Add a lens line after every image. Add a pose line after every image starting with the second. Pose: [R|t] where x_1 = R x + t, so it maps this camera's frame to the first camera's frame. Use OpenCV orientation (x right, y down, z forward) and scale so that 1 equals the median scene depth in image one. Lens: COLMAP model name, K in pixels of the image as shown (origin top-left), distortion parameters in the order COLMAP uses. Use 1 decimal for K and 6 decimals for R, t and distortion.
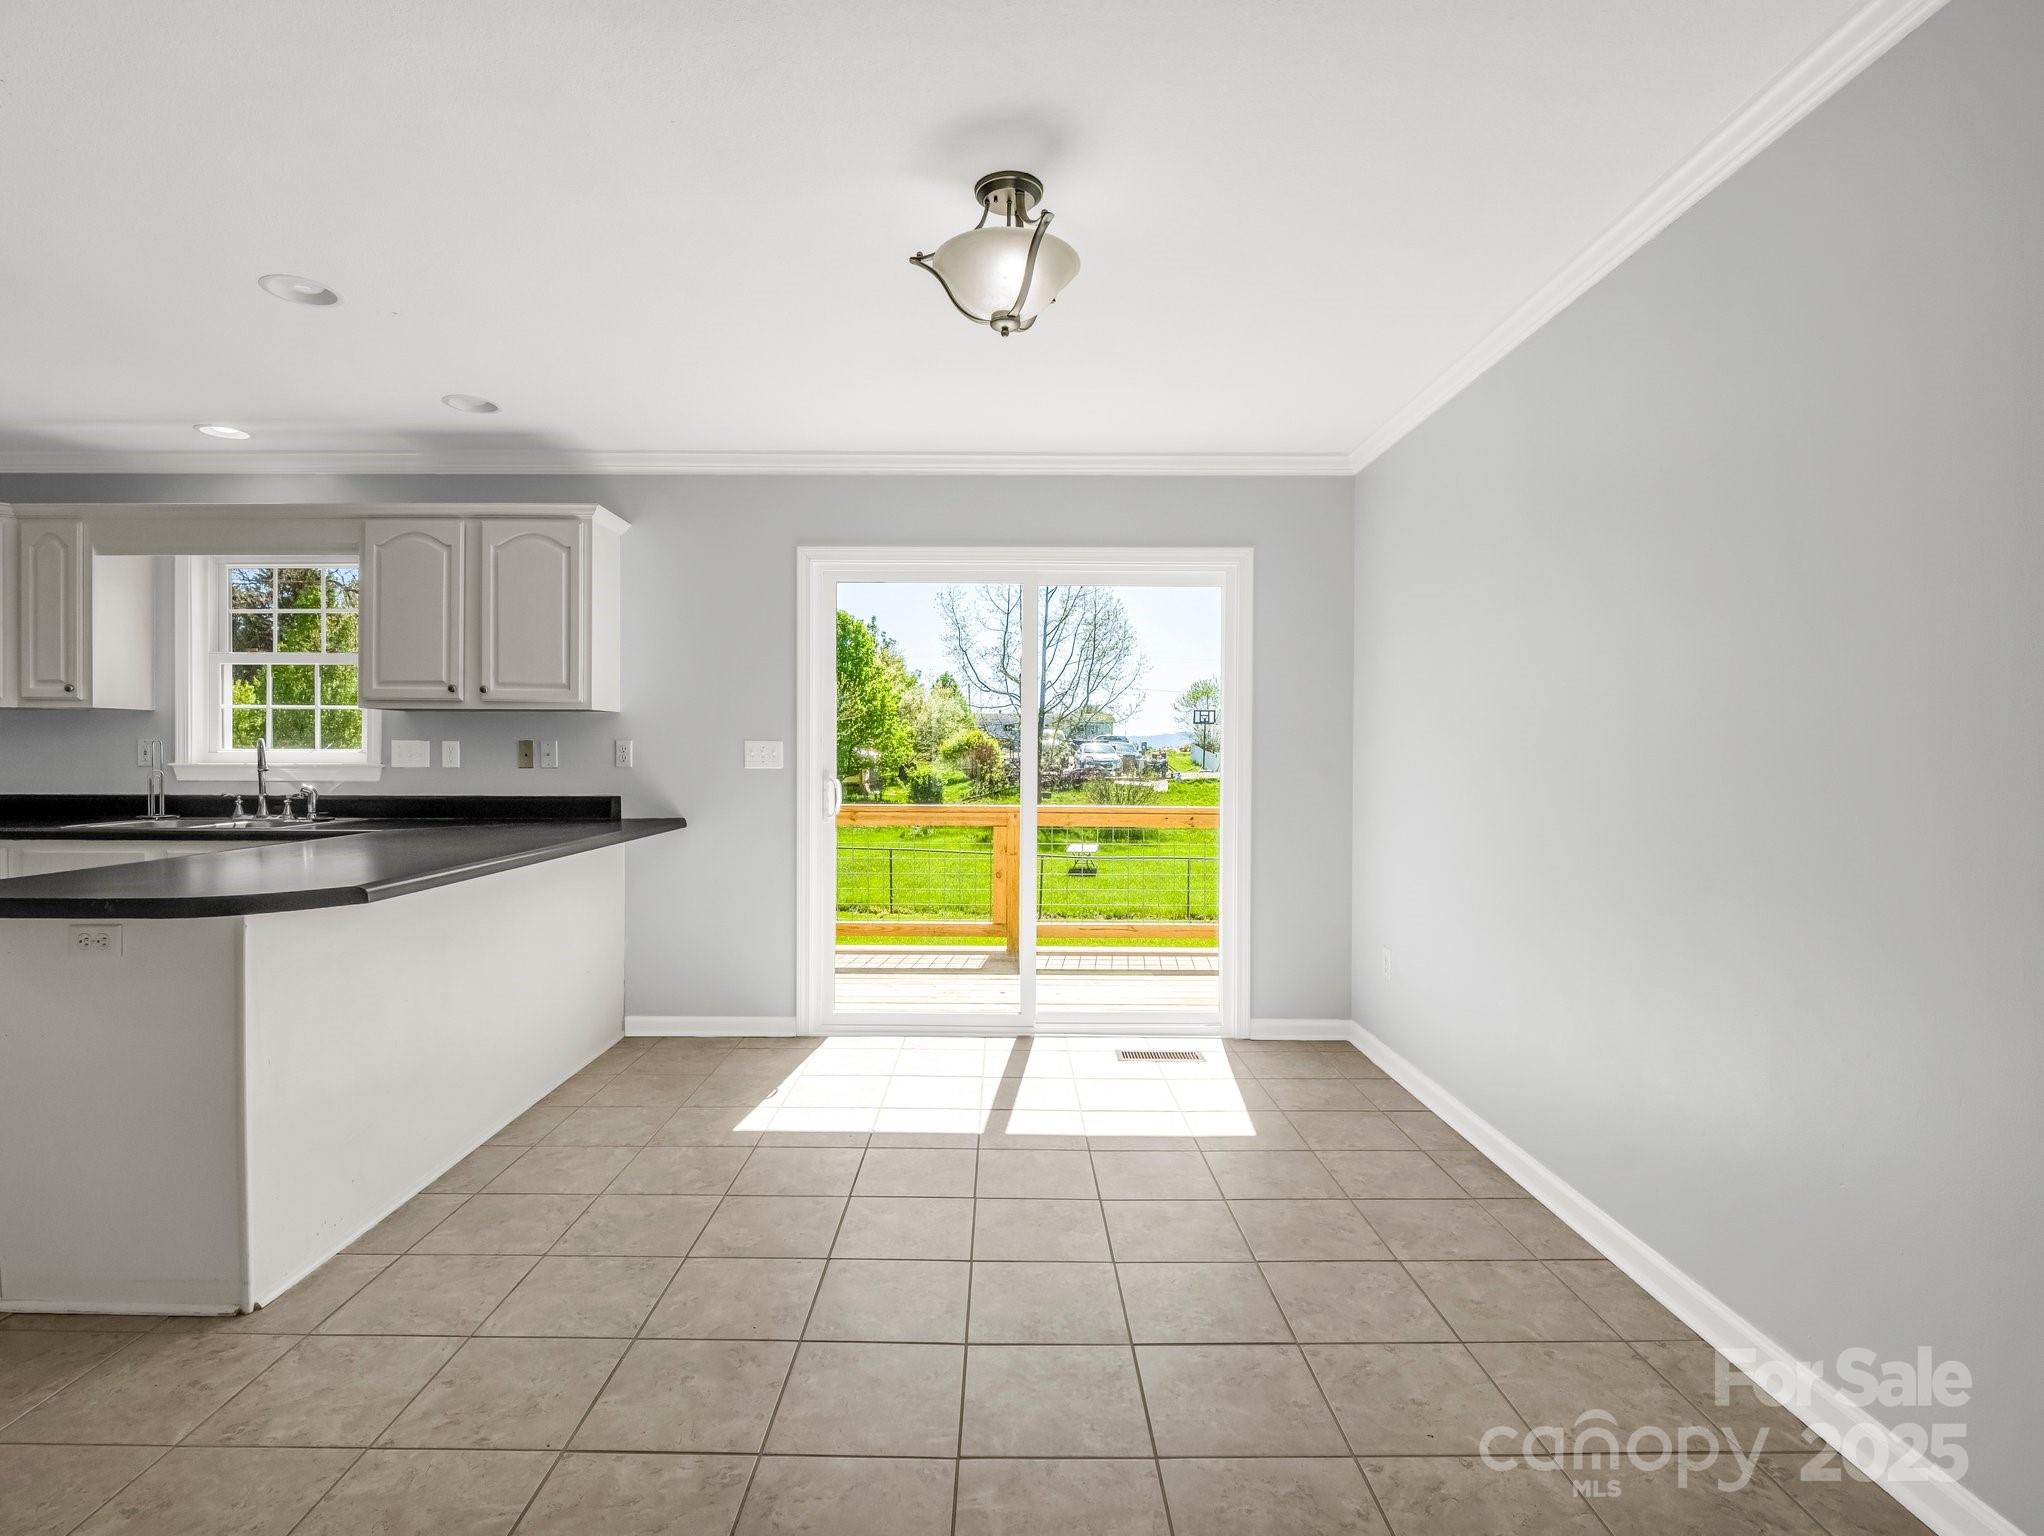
lens RADIAL K [[1009.9, 0, 1022.0], [0, 1009.9, 768.0], [0, 0, 1]] dist [0.000932, -0.013002]
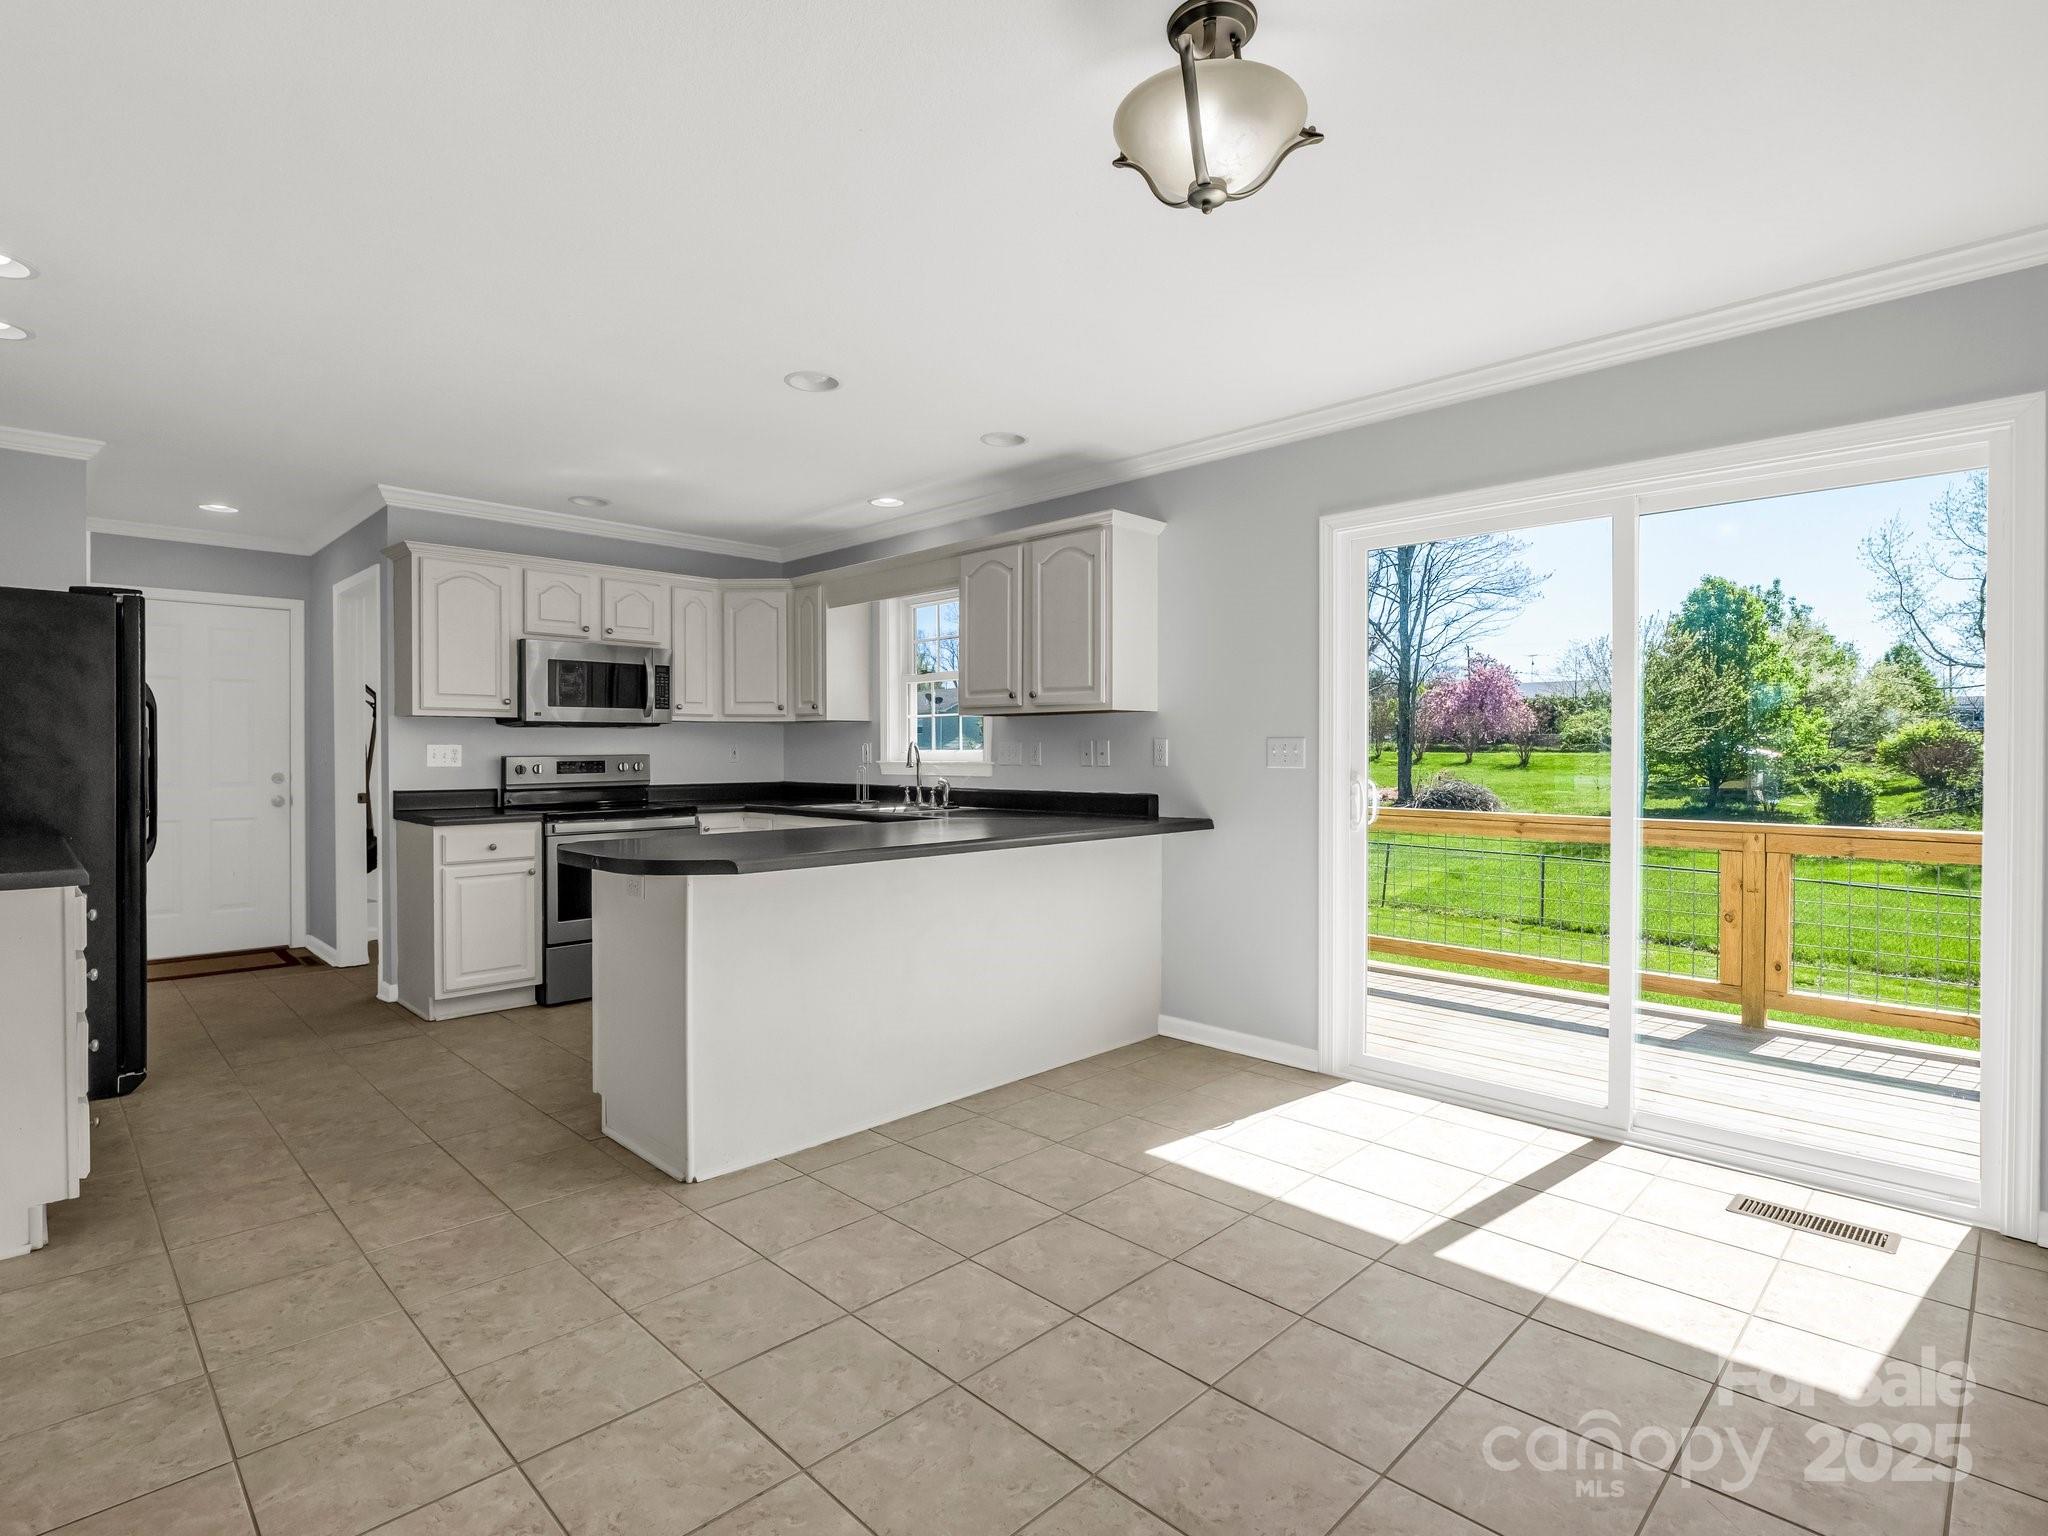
lens RADIAL K [[1031.5, 0, 1024.0], [0, 1031.5, 768.0], [0, 0, 1]] dist [0.001441, -0.016177]
pose [[0.698078, 0.006968, -0.715987, 0.251482], [-0.007249, 0.999970, 0.002664, -0.000631], [0.715985, 0.003331, 0.698108, 0.193125]]
